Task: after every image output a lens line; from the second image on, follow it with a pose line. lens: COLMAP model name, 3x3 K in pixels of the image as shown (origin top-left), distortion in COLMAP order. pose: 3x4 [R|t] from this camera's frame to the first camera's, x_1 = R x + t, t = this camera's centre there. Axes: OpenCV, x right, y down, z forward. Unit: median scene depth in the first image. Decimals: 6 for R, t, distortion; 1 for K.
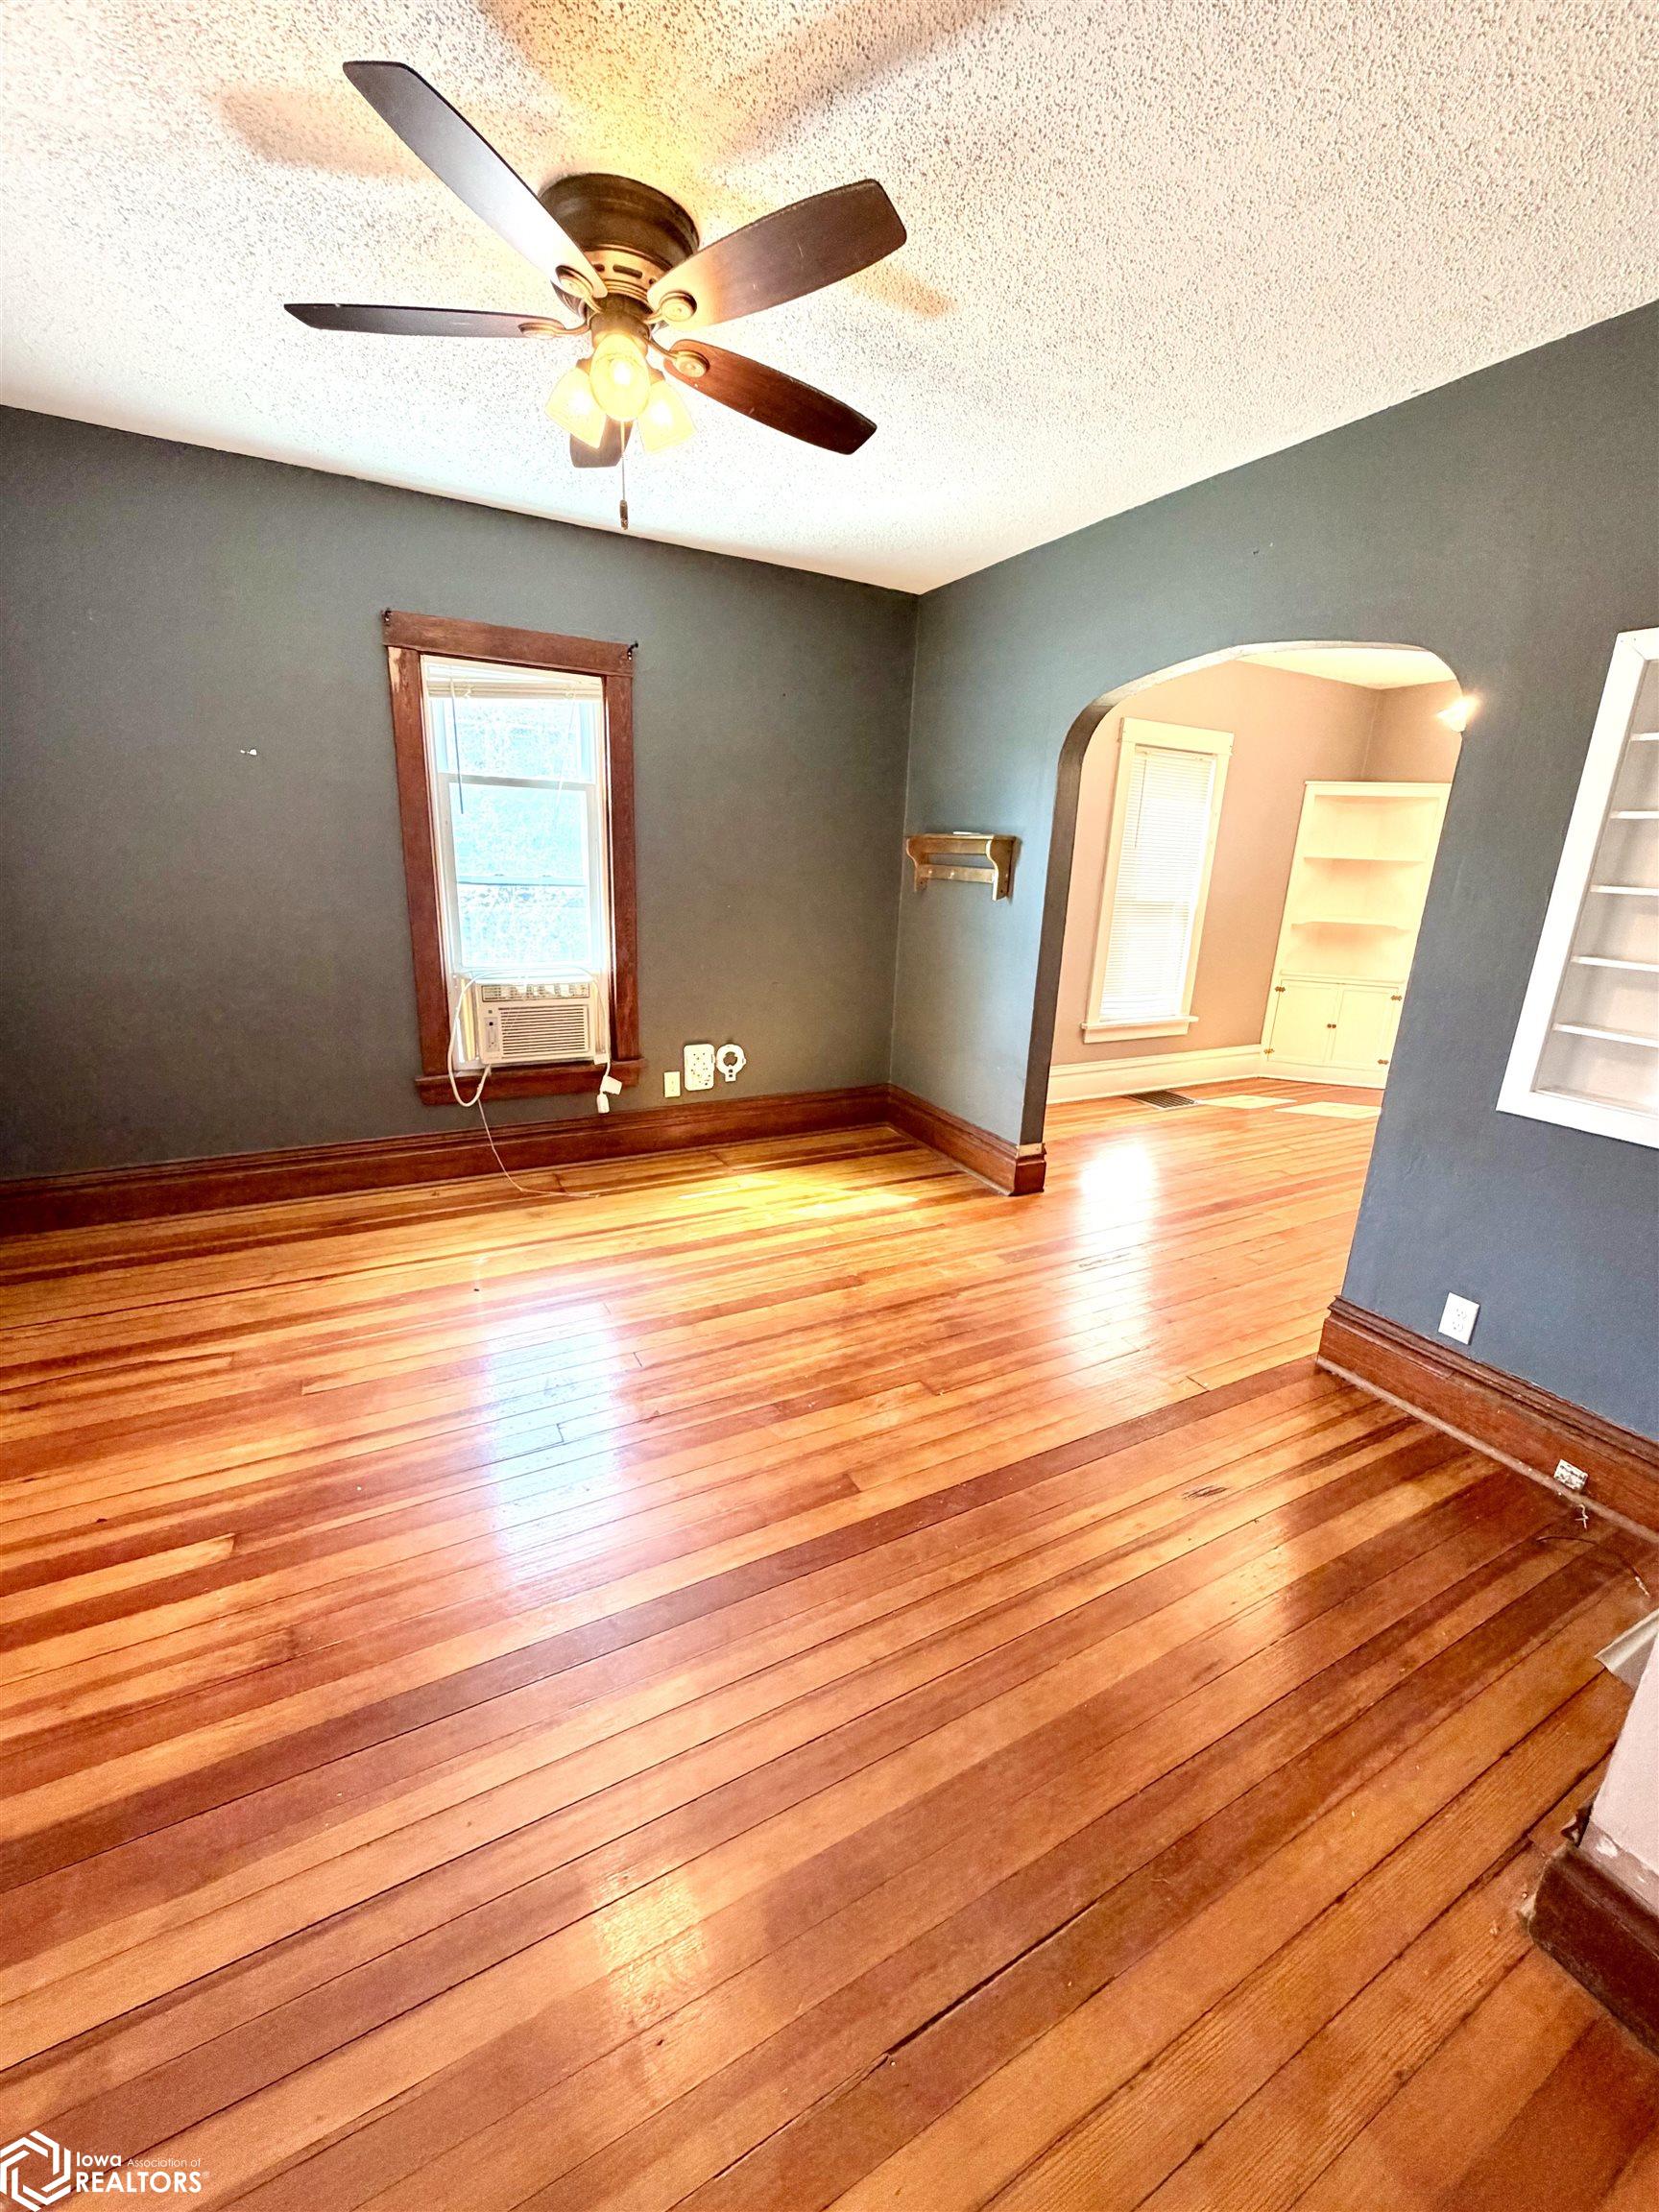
lens RADIAL K [[880.4, 0, 833.8], [0, 880.4, 1097.9], [0, 0, 1]] dist [-0.000224, 0.000508]
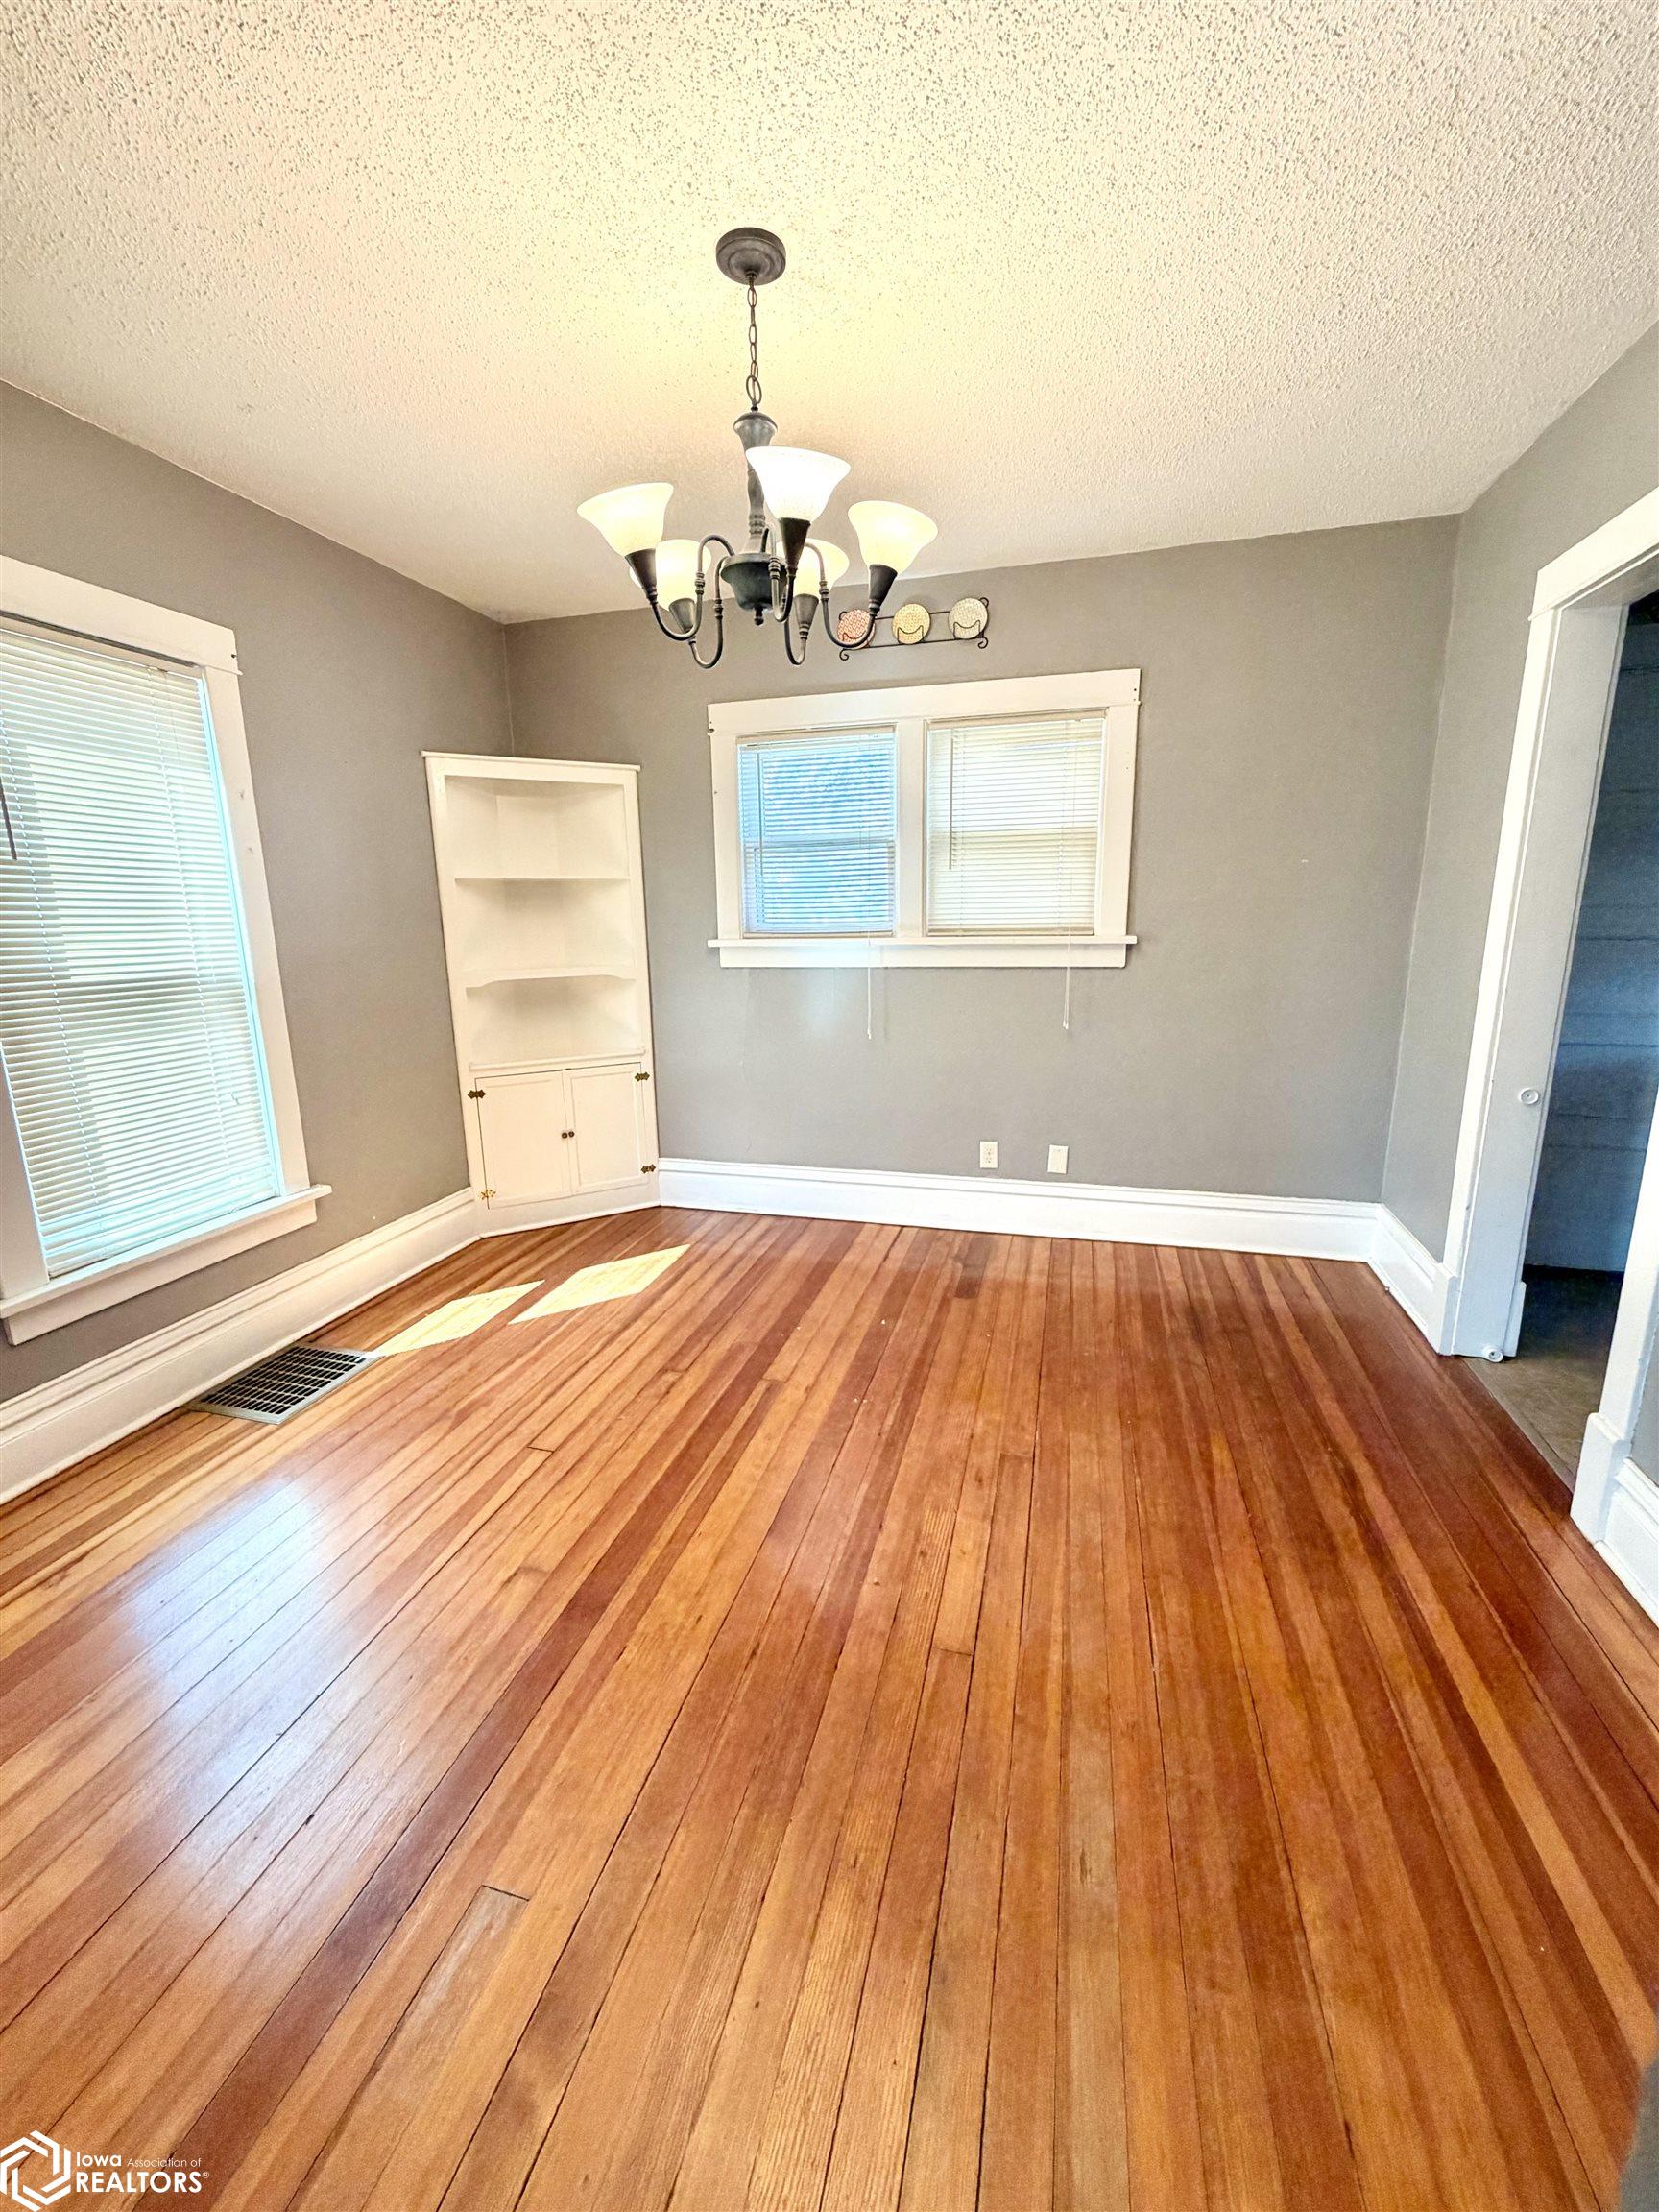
lens RADIAL K [[880.4, 0, 830.0], [0, 880.4, 1102.0], [0, 0, 1]] dist [-0.000224, 0.000508]
pose [[0.693992, -0.202817, 0.690826, 0.266760], [0.241068, 0.969578, 0.042483, -0.089432], [-0.678426, 0.137053, 0.721772, 0.413807]]
